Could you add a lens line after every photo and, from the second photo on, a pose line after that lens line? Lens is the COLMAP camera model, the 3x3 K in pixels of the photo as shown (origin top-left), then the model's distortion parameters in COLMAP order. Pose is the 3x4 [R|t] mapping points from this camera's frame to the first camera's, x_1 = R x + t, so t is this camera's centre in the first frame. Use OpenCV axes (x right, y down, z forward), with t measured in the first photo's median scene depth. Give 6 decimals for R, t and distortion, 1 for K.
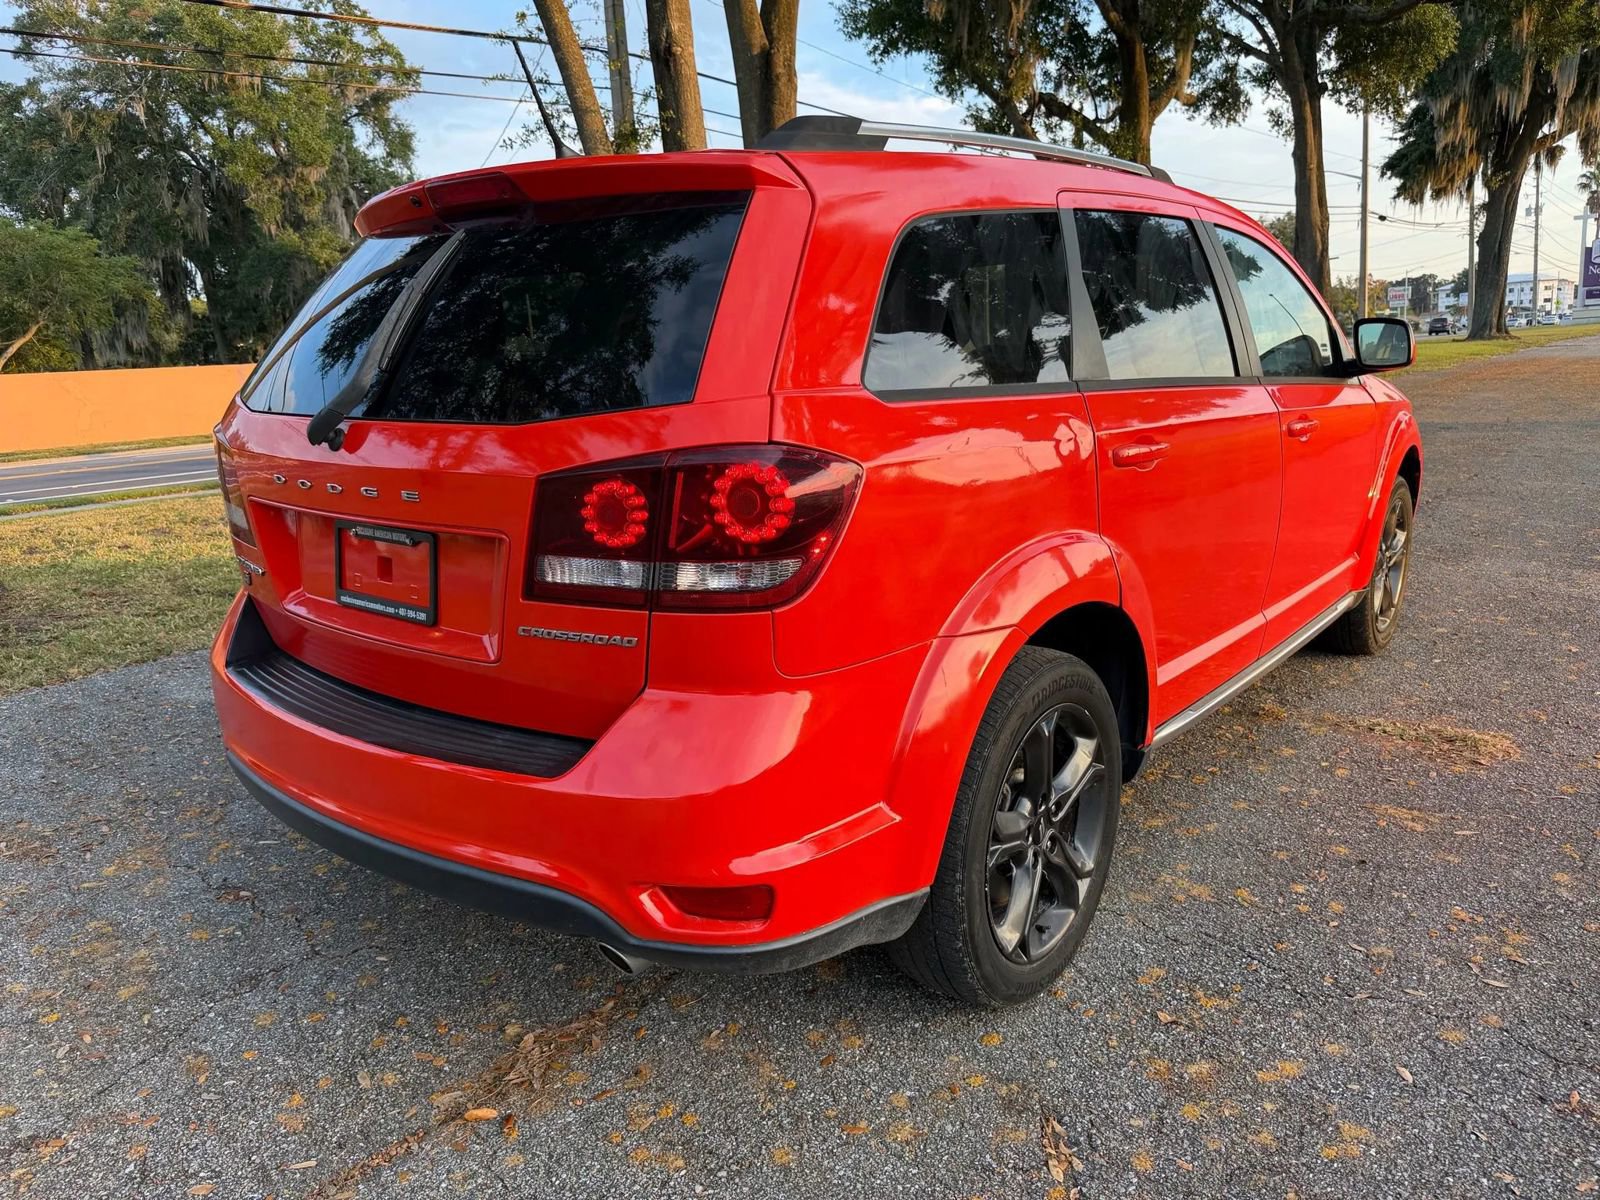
lens RADIAL K [[1141.9, 0, 792.0], [0, 1141.9, 598.9], [0, 0, 1]] dist [0.027443, -0.054126]
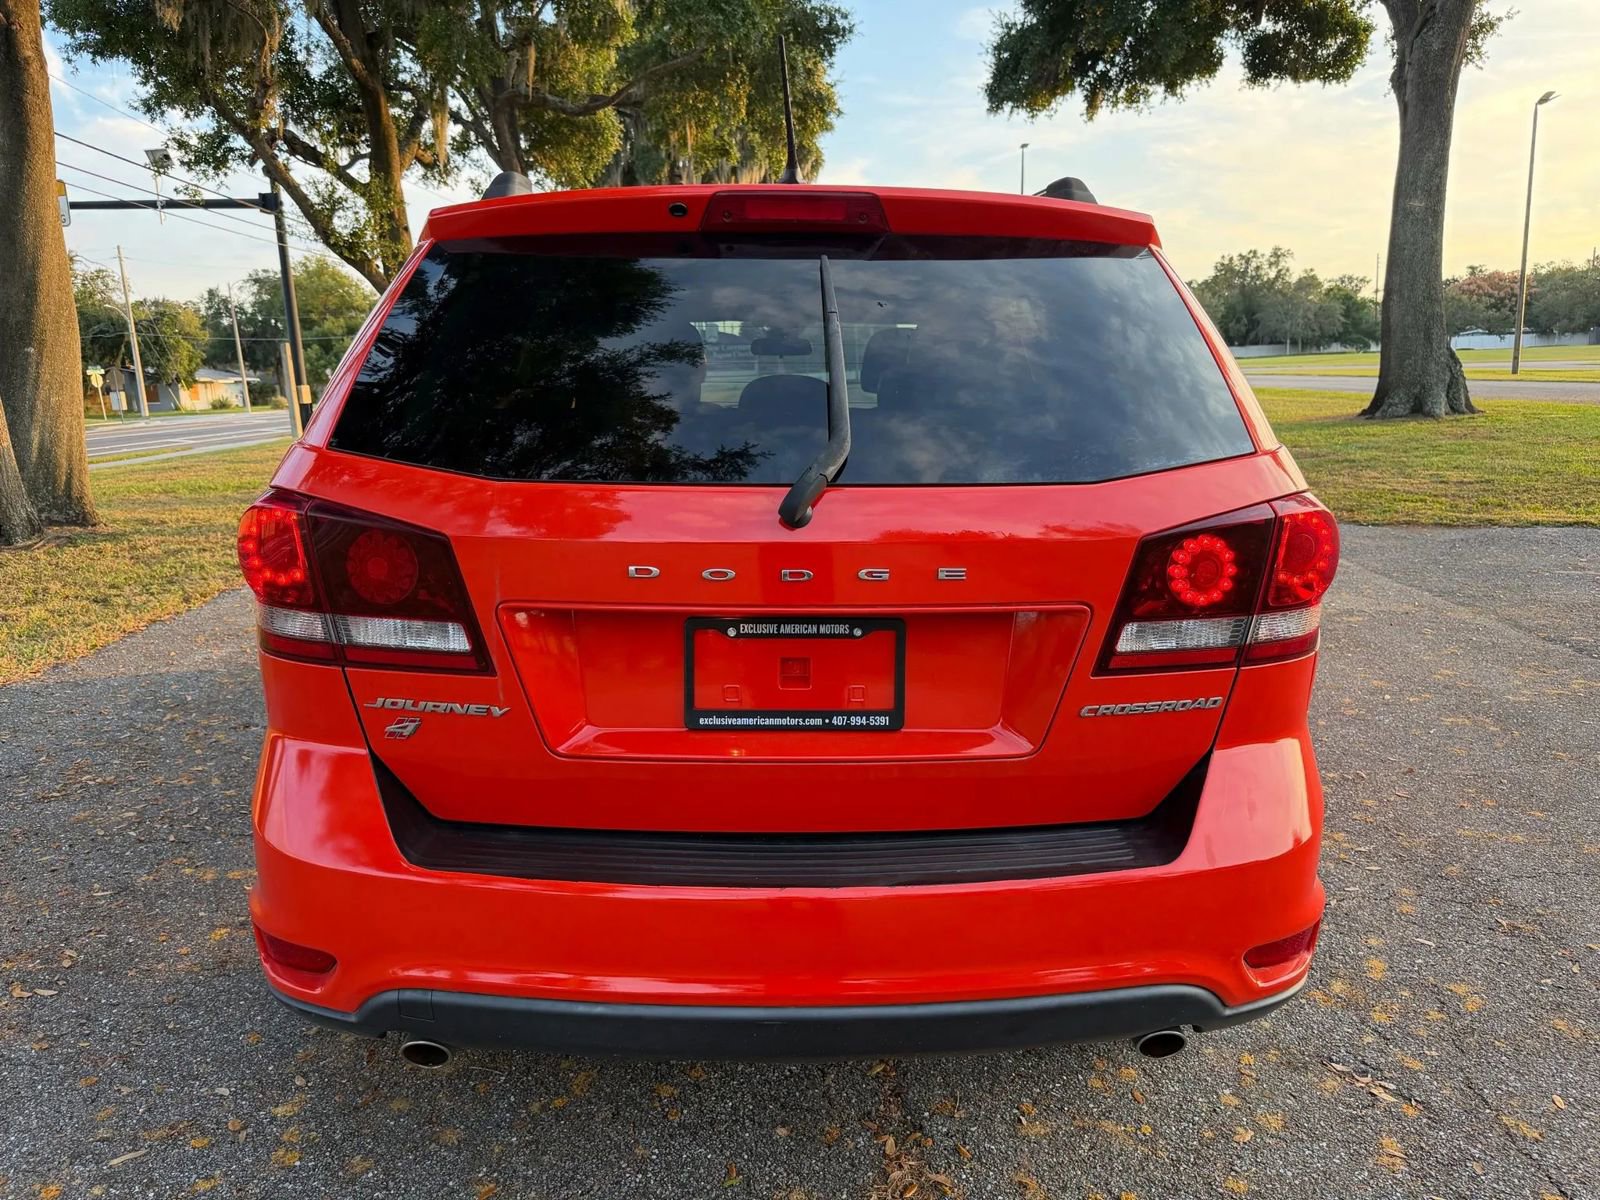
lens RADIAL K [[1141.9, 0, 797.0], [0, 1141.9, 600.8], [0, 0, 1]] dist [0.027443, -0.054126]
pose [[0.761888, -0.092510, 0.641069, -0.068829], [0.120267, 0.992742, 0.000325, -0.005990], [-0.636446, 0.076852, 0.767483, 0.032171]]
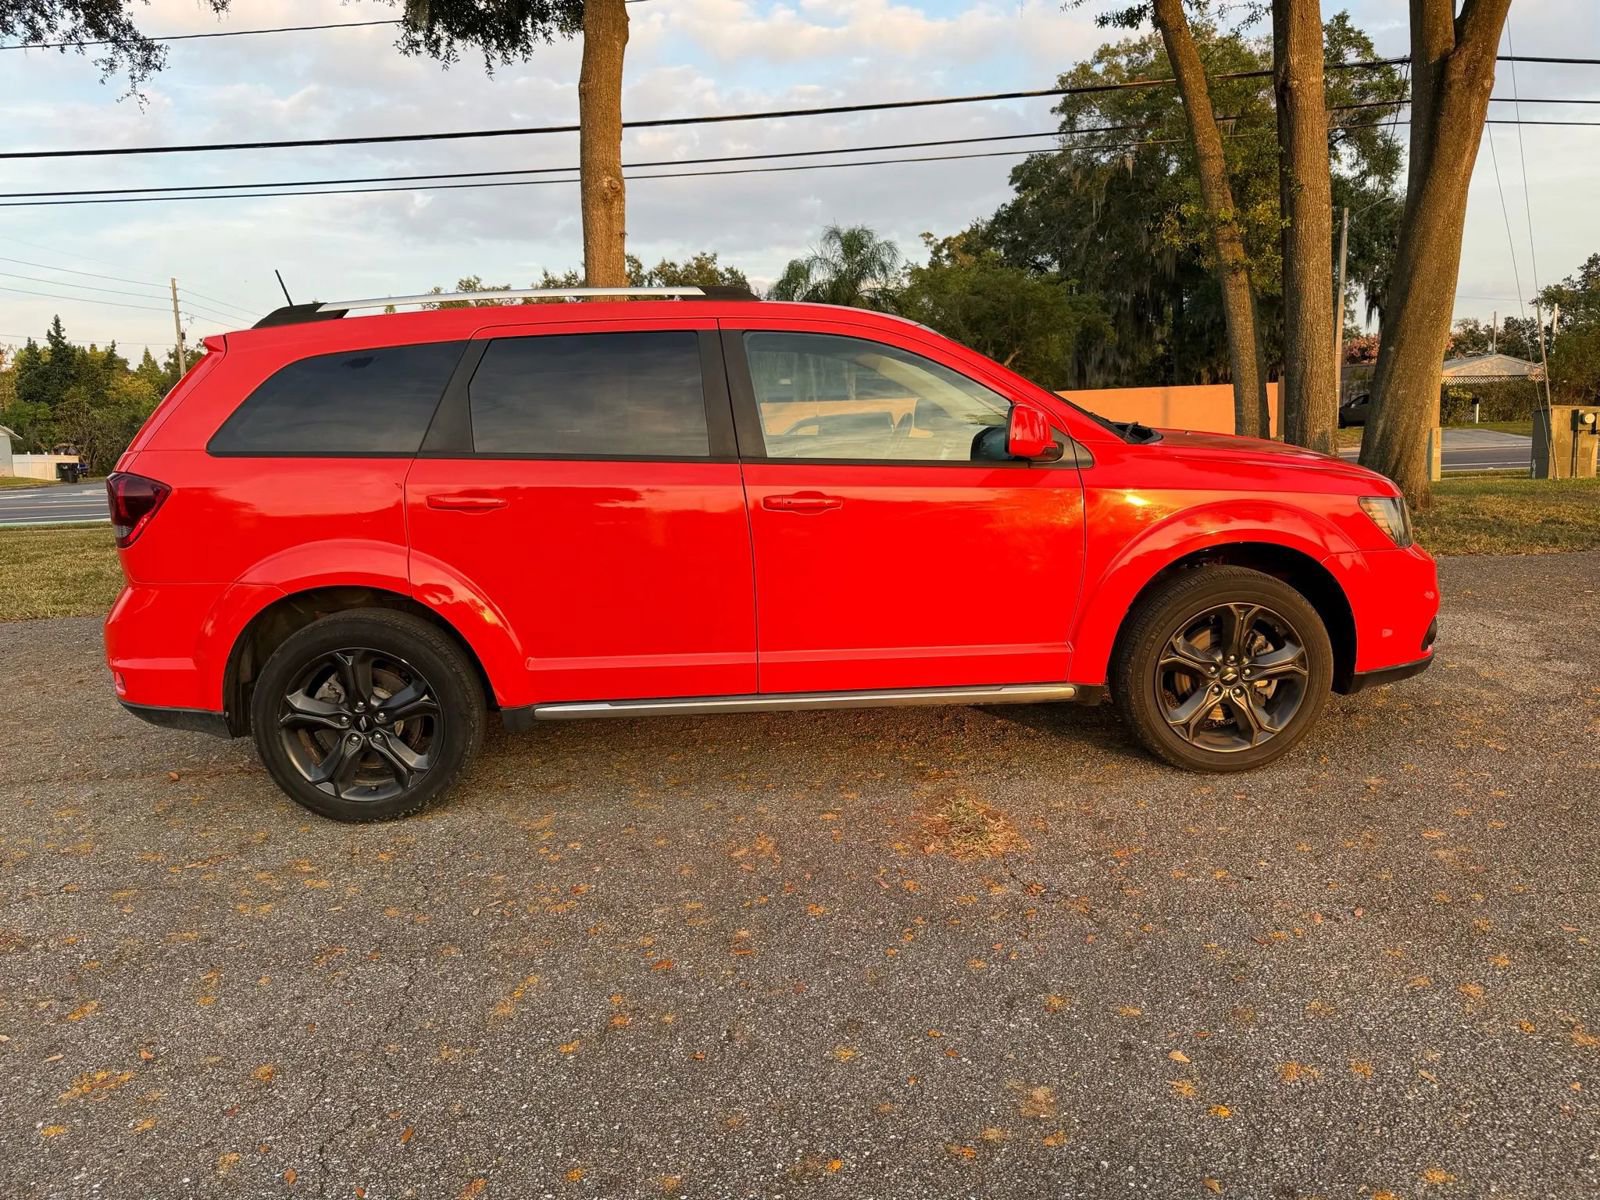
lens RADIAL K [[1141.9, 0, 817.0], [0, 1141.9, 603.2], [0, 0, 1]] dist [0.027443, -0.054126]
pose [[0.667412, 0.148010, -0.729832, 0.166978], [-0.155396, 0.986155, 0.057887, -0.014907], [0.728295, 0.074779, 0.681171, 0.030689]]
